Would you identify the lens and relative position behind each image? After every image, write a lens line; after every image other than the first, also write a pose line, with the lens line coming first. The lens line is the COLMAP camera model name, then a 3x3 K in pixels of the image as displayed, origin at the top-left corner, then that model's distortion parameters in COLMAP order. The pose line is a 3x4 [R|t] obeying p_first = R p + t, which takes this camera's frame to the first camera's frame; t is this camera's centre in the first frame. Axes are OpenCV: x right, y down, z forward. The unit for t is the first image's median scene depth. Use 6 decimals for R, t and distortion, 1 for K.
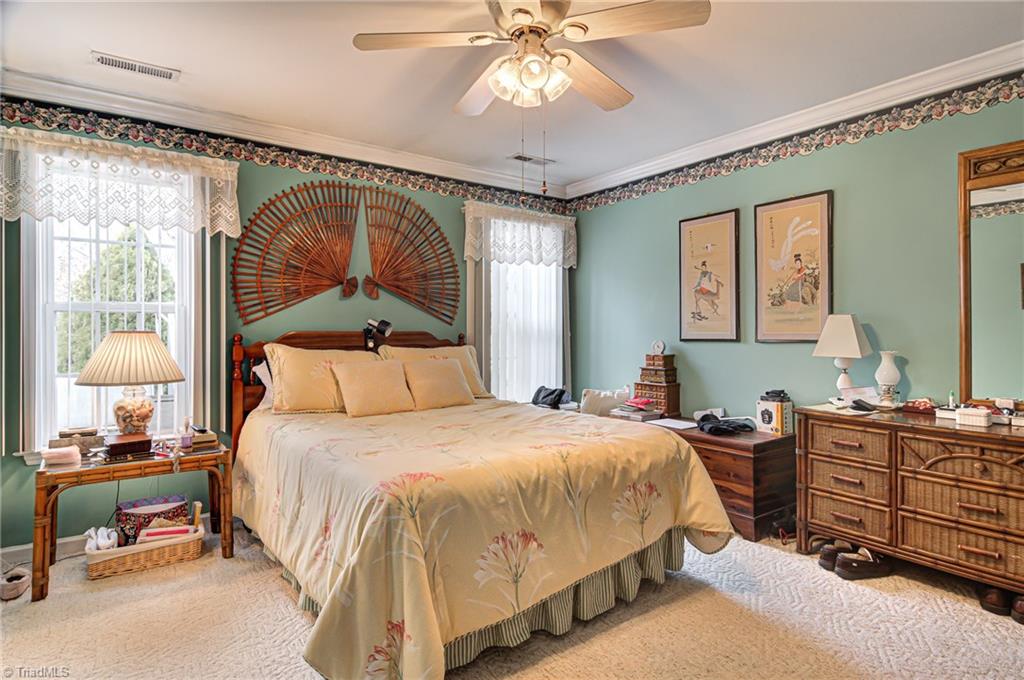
lens RADIAL K [[551.4, 0, 516.6], [0, 551.4, 332.1], [0, 0, 1]] dist [0.006807, -0.006162]
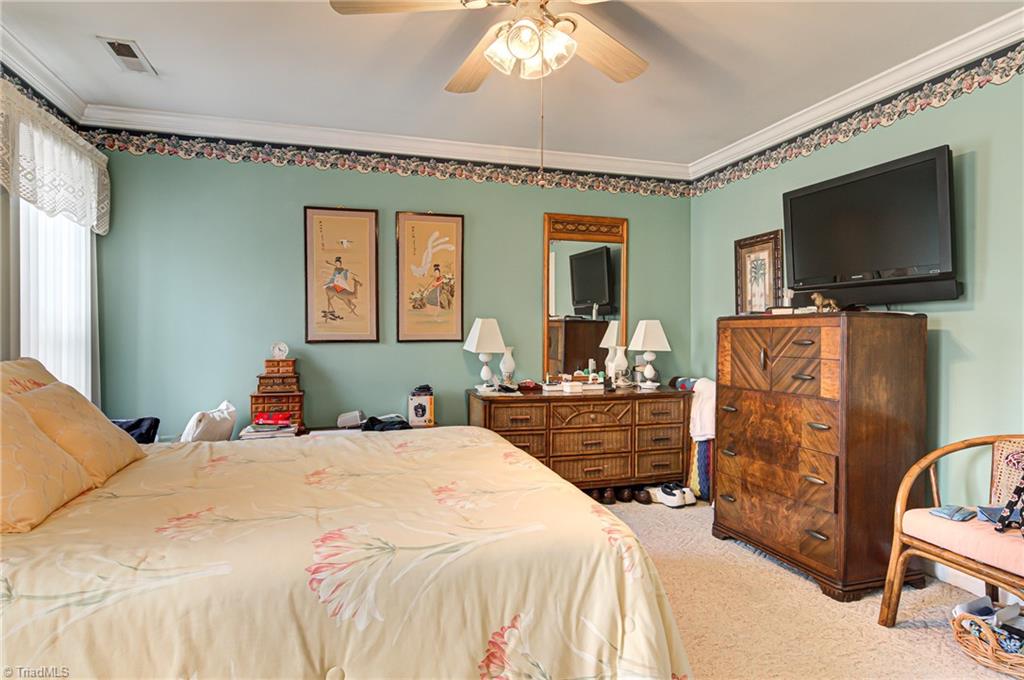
lens RADIAL K [[551.4, 0, 513.7], [0, 551.4, 340.1], [0, 0, 1]] dist [0.006807, -0.006162]
pose [[0.336532, -0.015247, 0.941549, -0.503390], [-0.001120, 0.999862, 0.016592, -0.003575], [-0.941671, -0.006638, 0.336469, 0.457078]]
